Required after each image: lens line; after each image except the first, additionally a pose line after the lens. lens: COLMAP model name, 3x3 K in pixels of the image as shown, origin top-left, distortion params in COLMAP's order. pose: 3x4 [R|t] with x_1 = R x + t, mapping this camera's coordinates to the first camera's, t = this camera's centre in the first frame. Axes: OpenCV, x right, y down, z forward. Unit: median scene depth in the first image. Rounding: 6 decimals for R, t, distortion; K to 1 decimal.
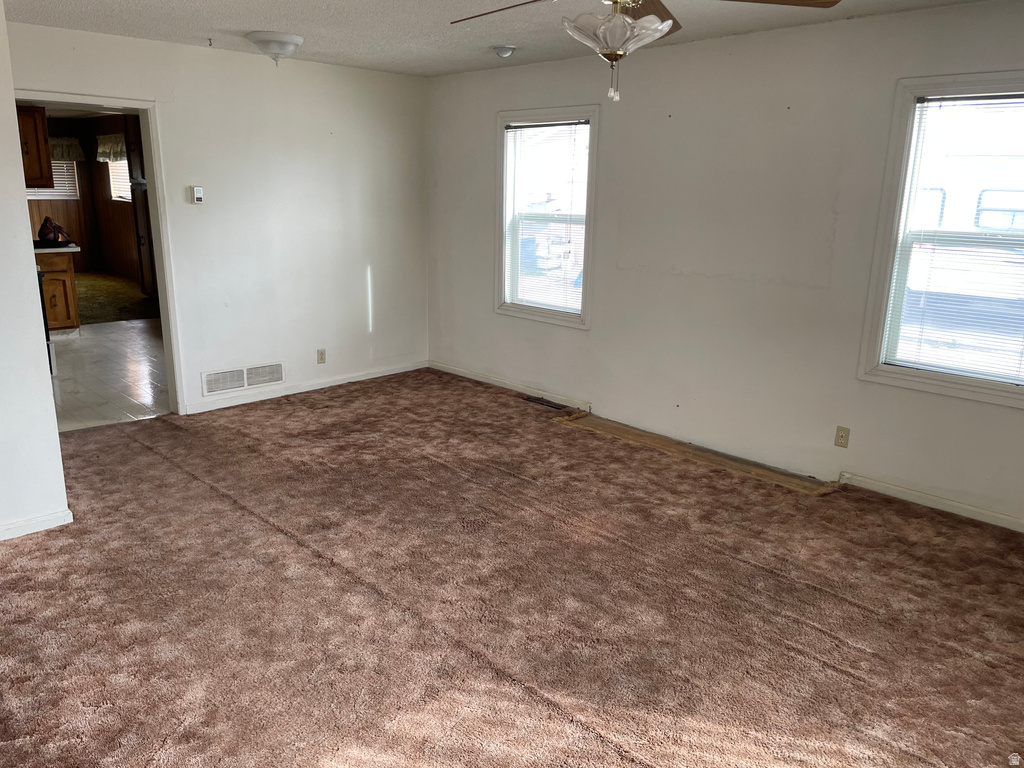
lens RADIAL K [[786.2, 0, 502.2], [0, 786.2, 377.8], [0, 0, 1]] dist [0.118585, -0.154234]
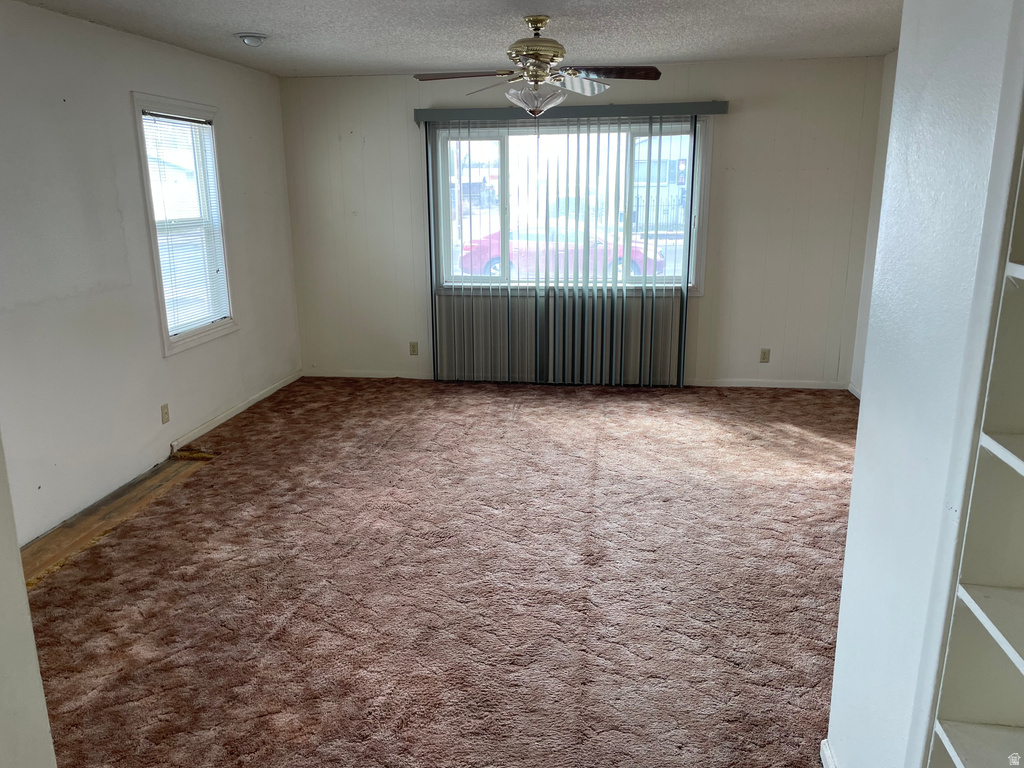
lens RADIAL K [[786.2, 0, 502.2], [0, 786.2, 377.8], [0, 0, 1]] dist [0.118585, -0.154234]
pose [[-0.602847, -0.211198, 0.769396, -0.706724], [0.191612, 0.897783, 0.396574, -0.324414], [-0.774507, 0.386499, -0.500758, 1.187316]]
